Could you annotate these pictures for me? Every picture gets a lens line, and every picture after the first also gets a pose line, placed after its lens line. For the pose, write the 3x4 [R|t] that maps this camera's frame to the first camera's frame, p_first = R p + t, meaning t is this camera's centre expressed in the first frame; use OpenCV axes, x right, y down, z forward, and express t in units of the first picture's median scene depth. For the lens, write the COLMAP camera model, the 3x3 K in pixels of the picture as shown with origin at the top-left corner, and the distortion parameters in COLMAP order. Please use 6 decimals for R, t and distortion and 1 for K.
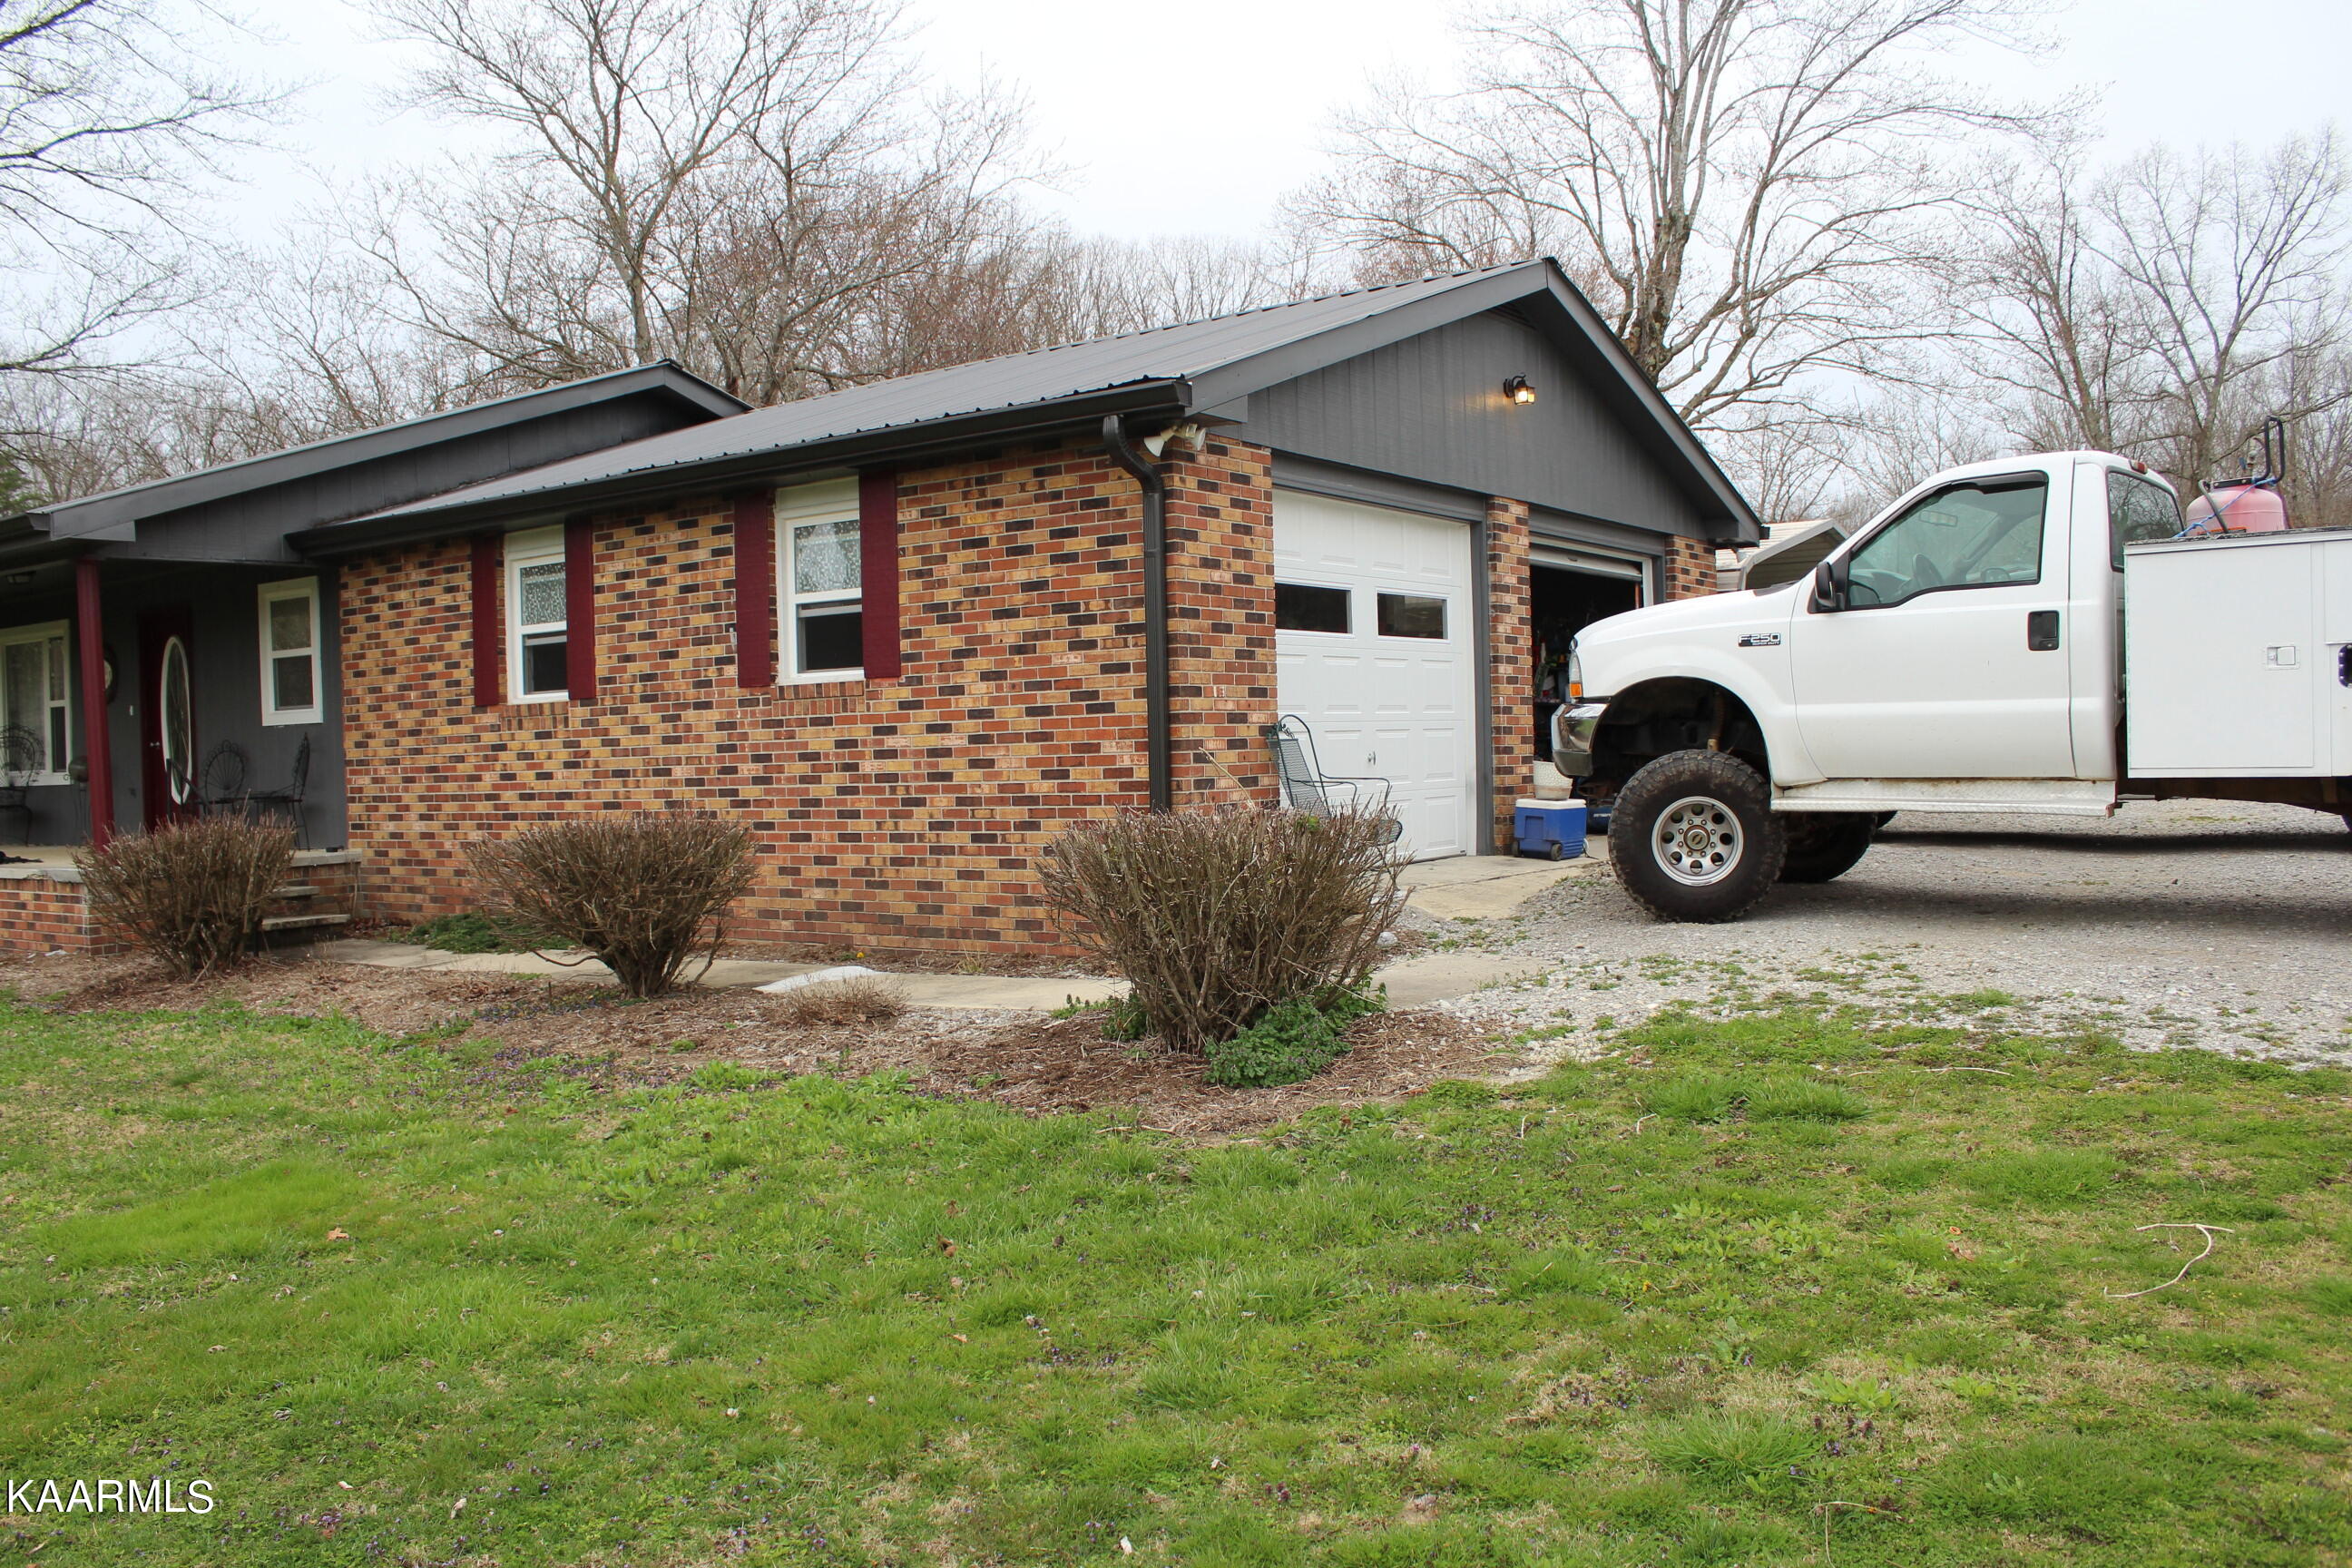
lens RADIAL K [[1951.3, 0, 1170.5], [0, 1951.3, 784.6], [0, 0, 1]] dist [-0.154425, 0.143452]
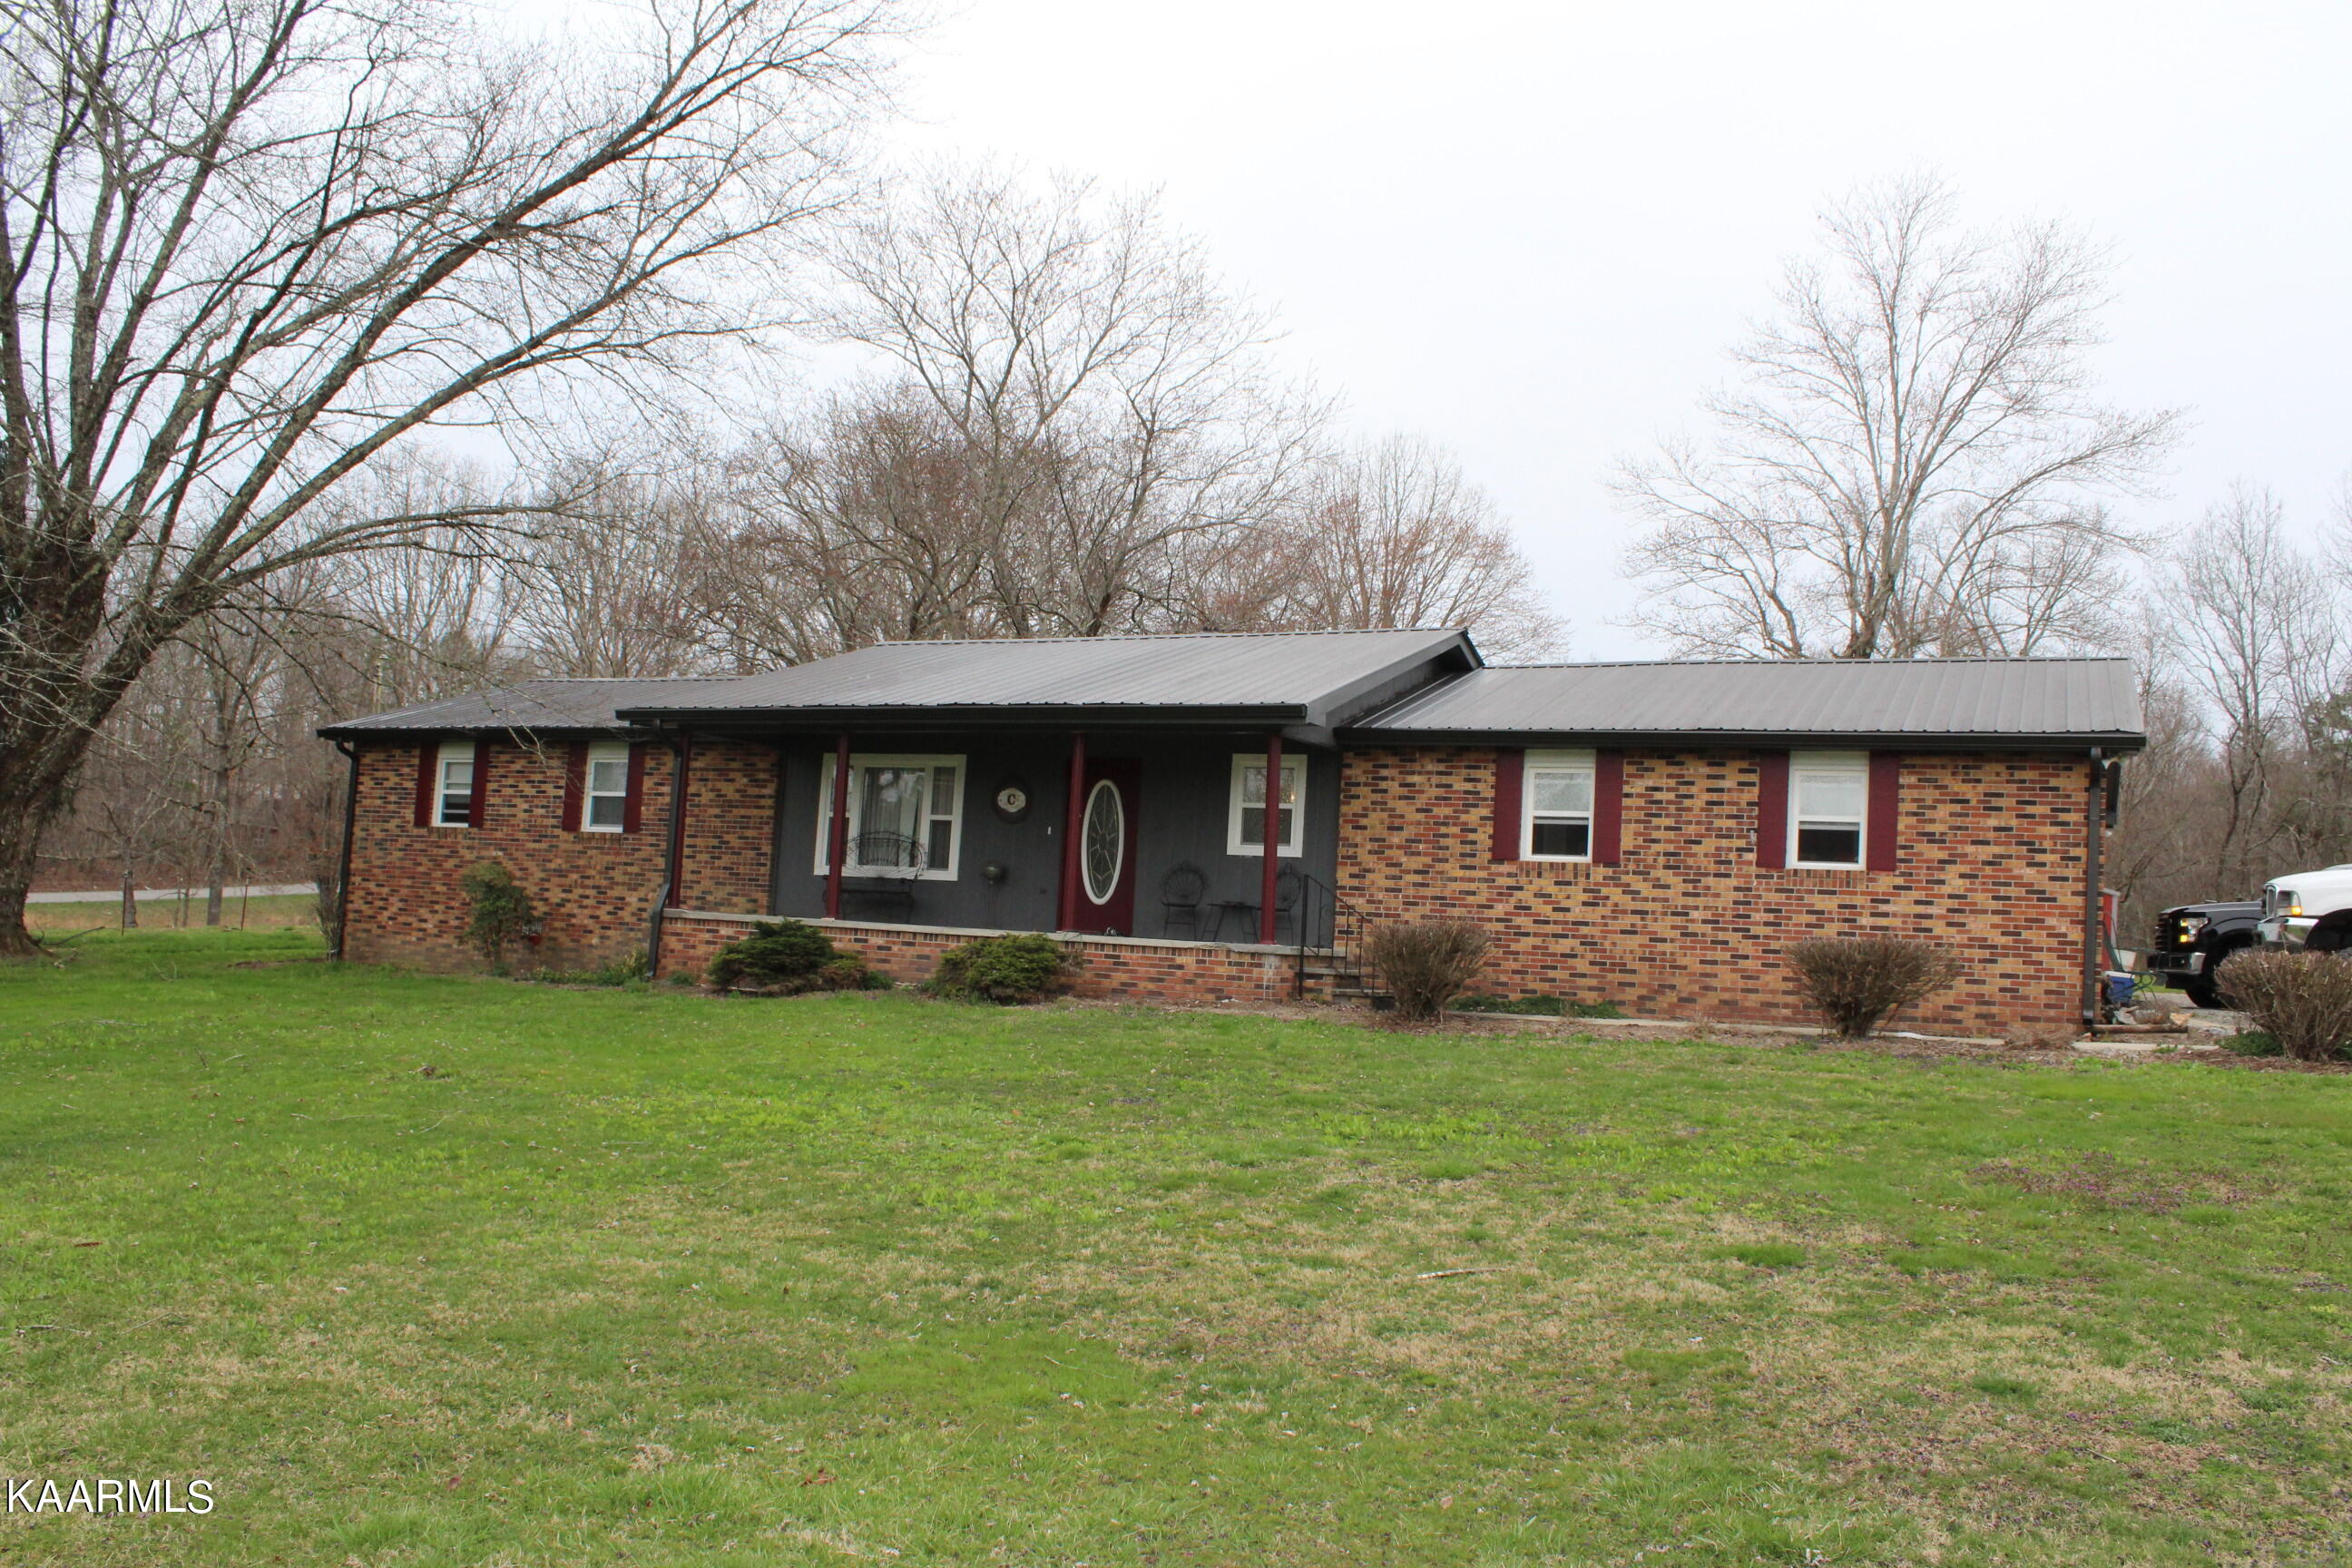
lens RADIAL K [[1951.3, 0, 1180.7], [0, 1951.3, 784.0], [0, 0, 1]] dist [-0.154425, 0.143452]
pose [[0.975656, 0.101754, 0.194271, -1.038364], [-0.081725, 0.990733, -0.108484, 0.099342], [-0.203509, 0.089966, 0.974931, -0.516045]]
